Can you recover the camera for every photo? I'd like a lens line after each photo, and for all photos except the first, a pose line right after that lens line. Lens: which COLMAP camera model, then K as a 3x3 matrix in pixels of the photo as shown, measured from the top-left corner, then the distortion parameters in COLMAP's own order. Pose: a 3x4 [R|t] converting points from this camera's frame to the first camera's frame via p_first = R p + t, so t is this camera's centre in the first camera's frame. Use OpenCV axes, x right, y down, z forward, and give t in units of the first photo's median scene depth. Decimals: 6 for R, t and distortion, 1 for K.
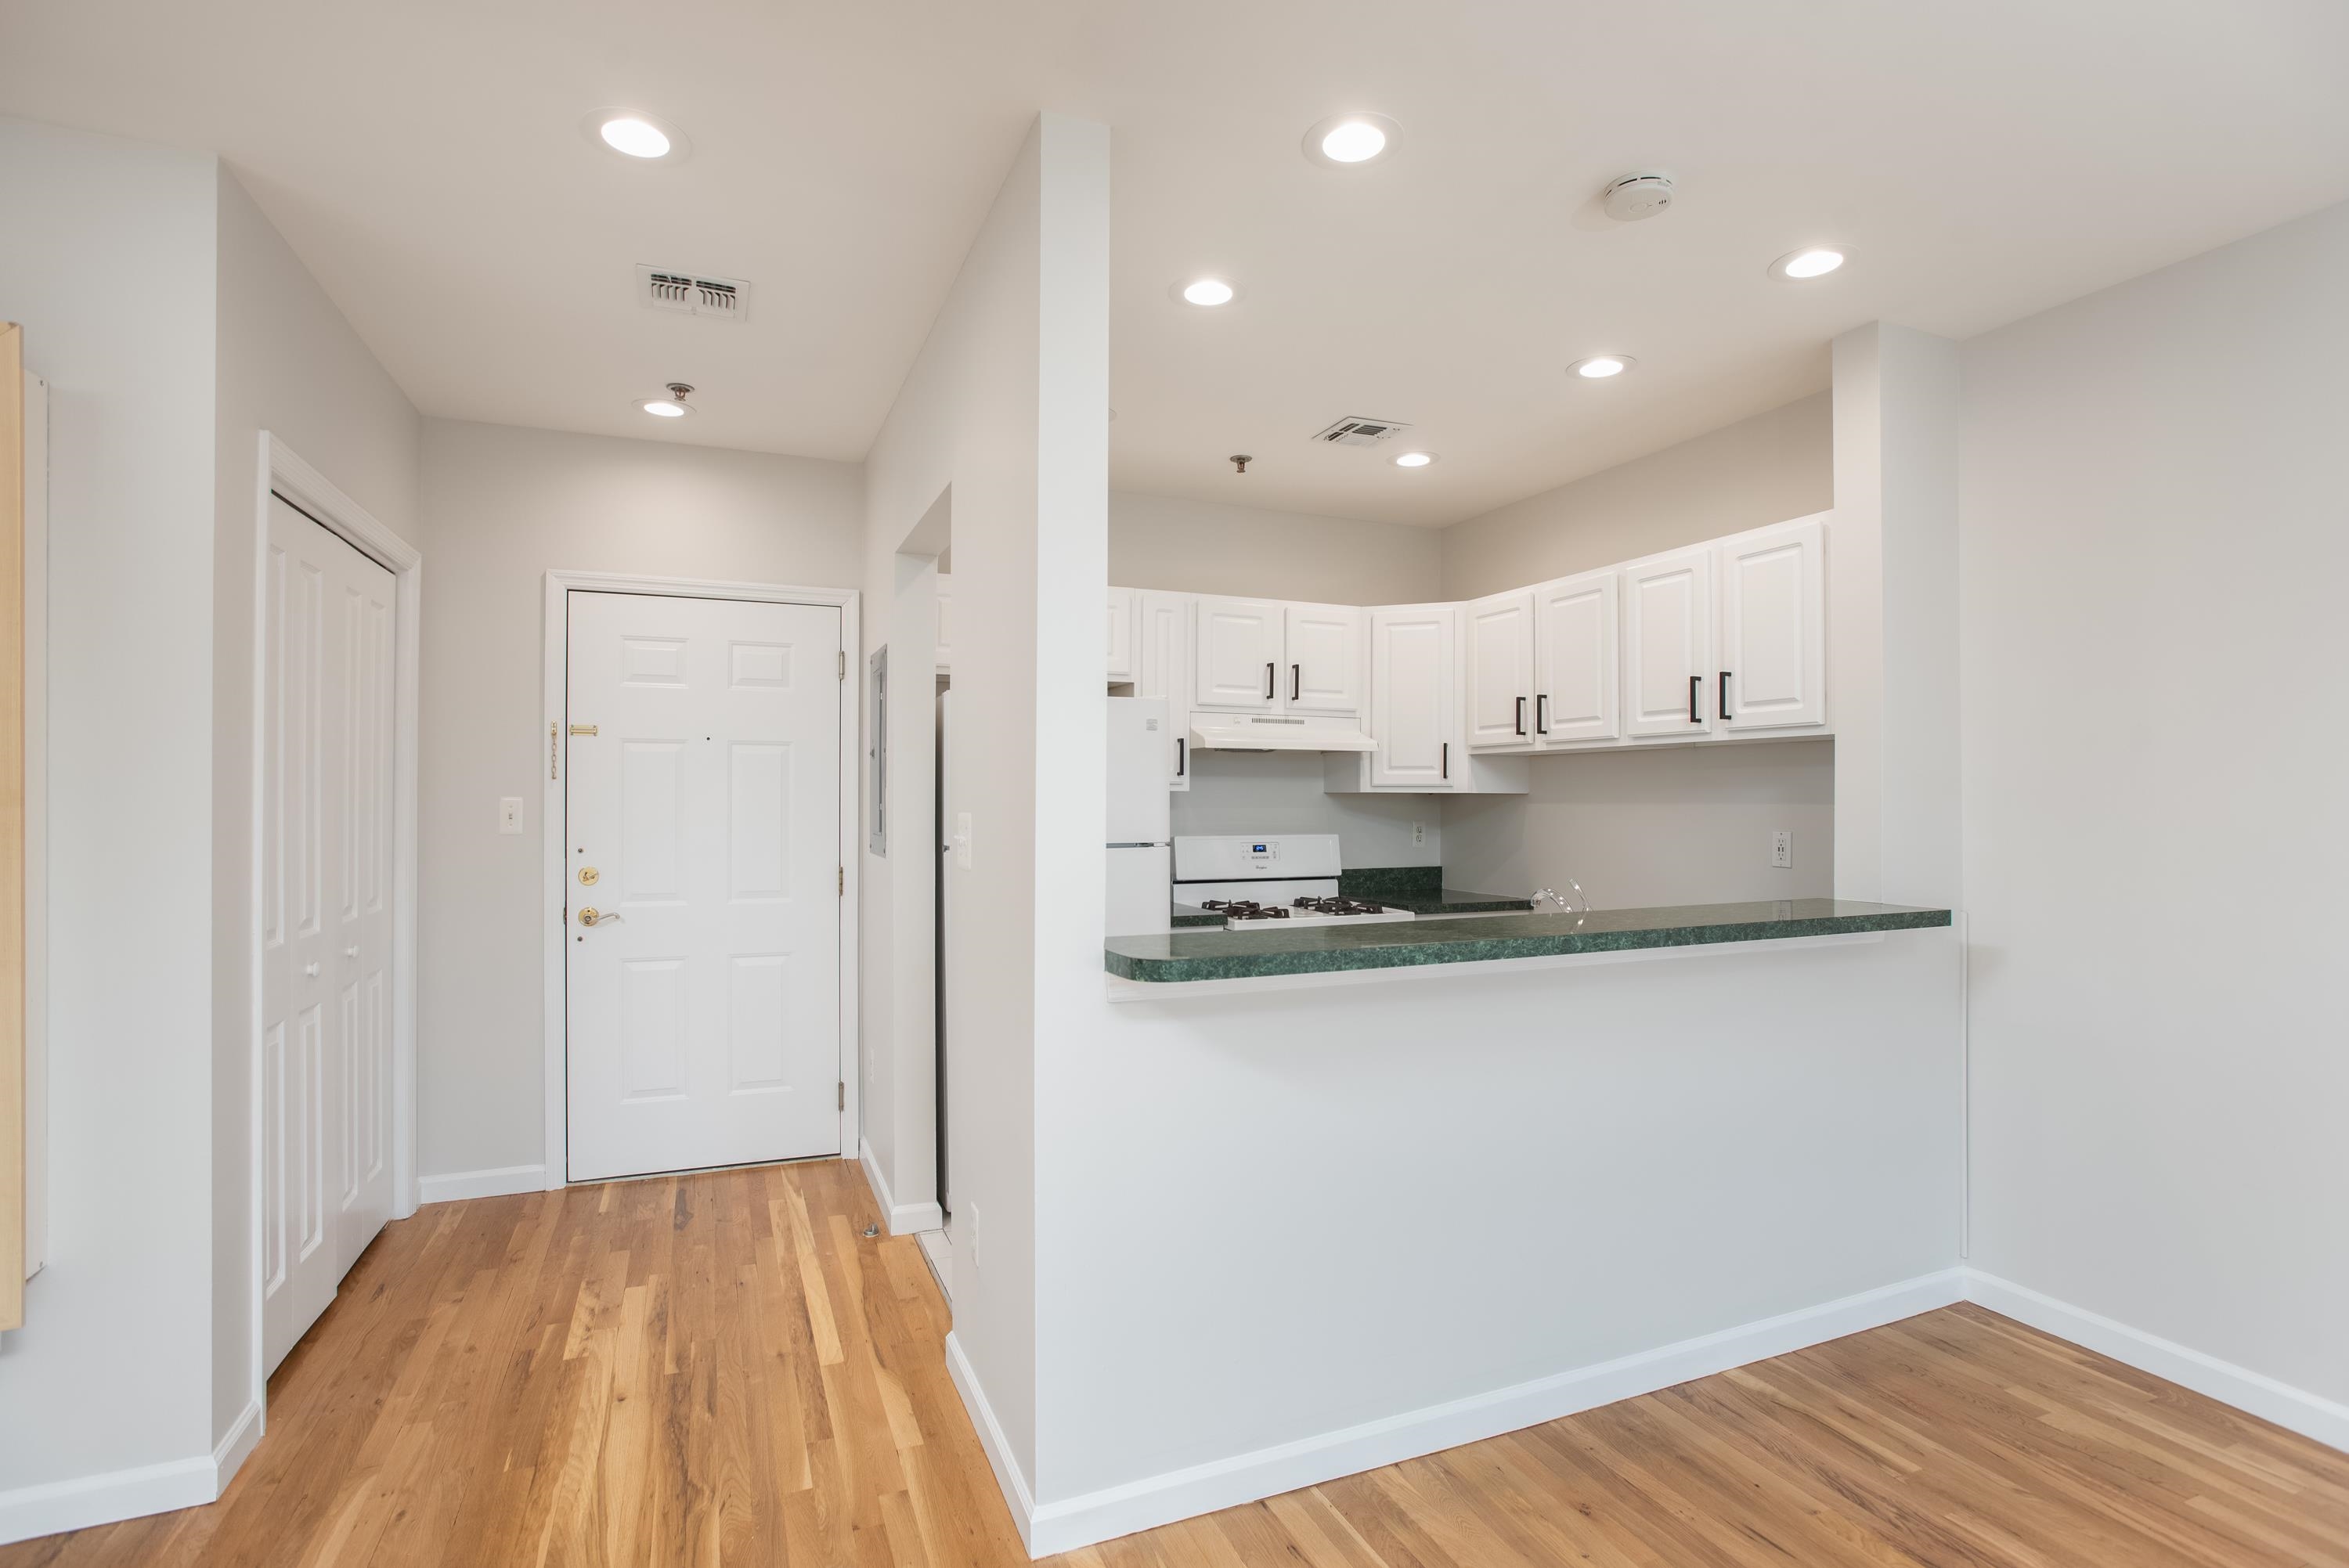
lens RADIAL K [[1128.0, 0, 1174.5], [0, 1128.0, 784.0], [0, 0, 1]] dist [-0.052283, 0.023422]
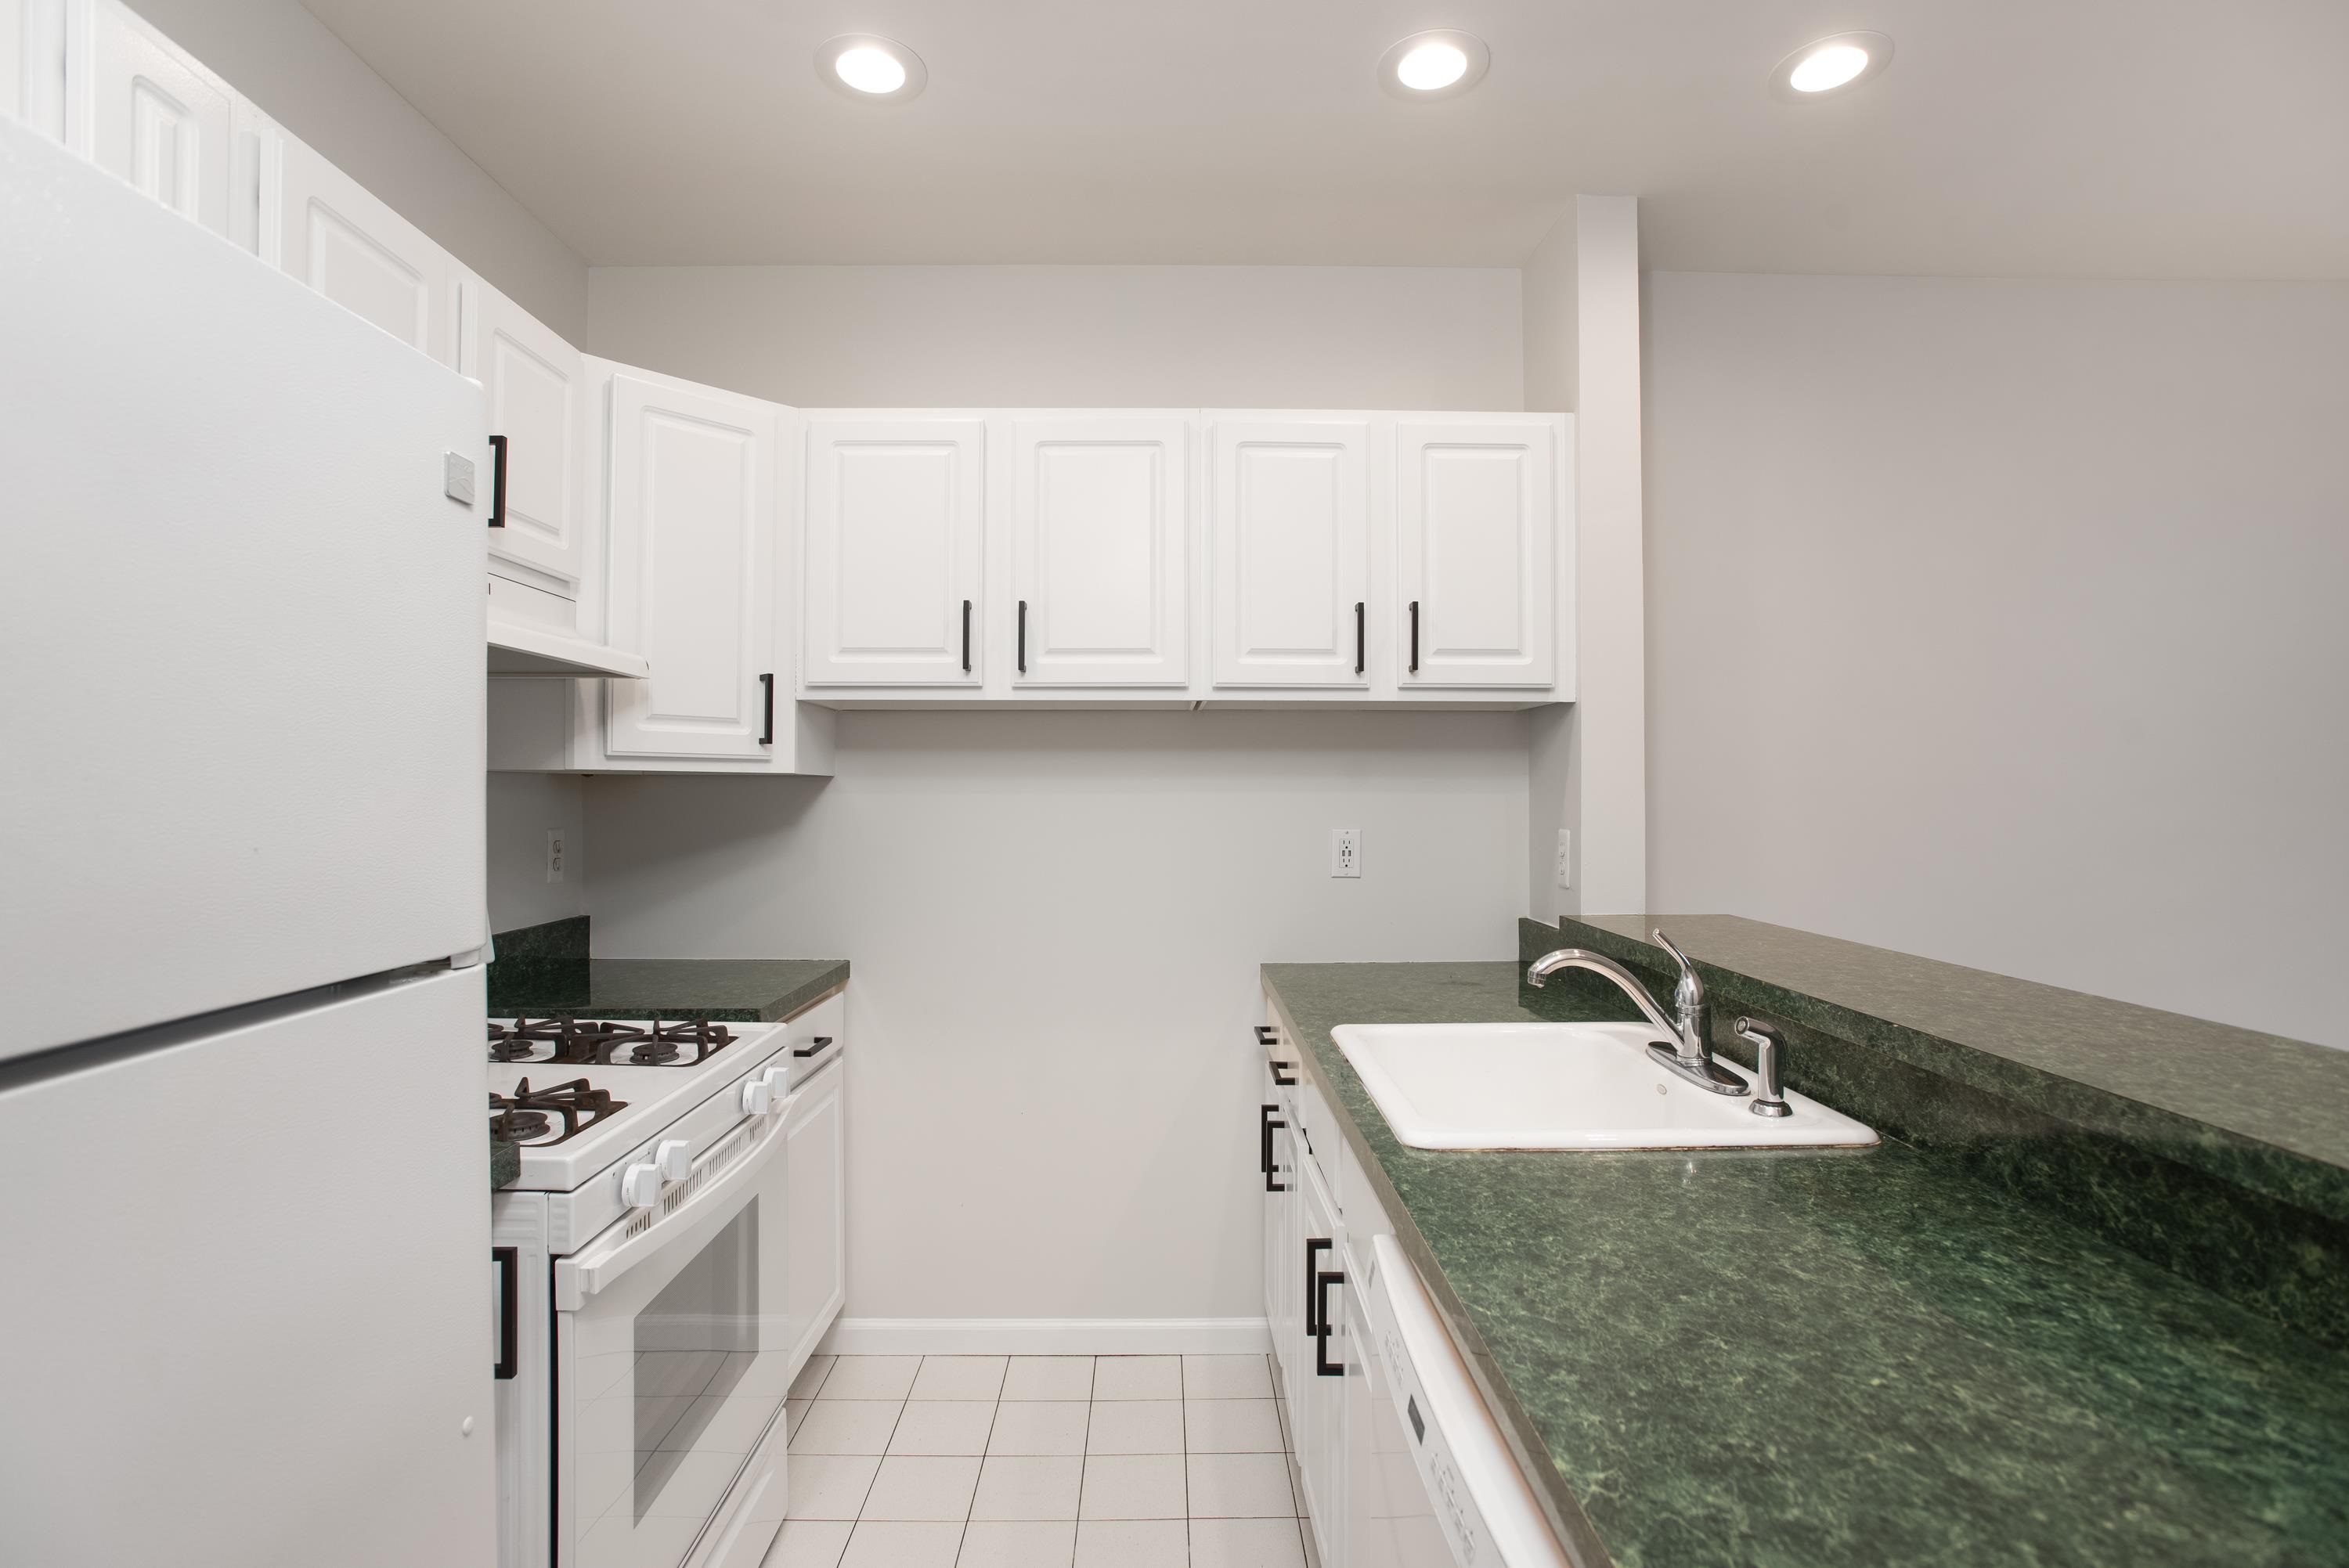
lens RADIAL K [[1340.0, 0, 1174.5], [0, 1340.0, 784.0], [0, 0, 1]] dist [-0.070680, 0.000083]
pose [[0.368398, -0.000170, 0.929668, -0.310753], [-0.013096, 0.999900, 0.005372, 0.009715], [-0.929576, -0.014154, 0.368359, 0.755142]]
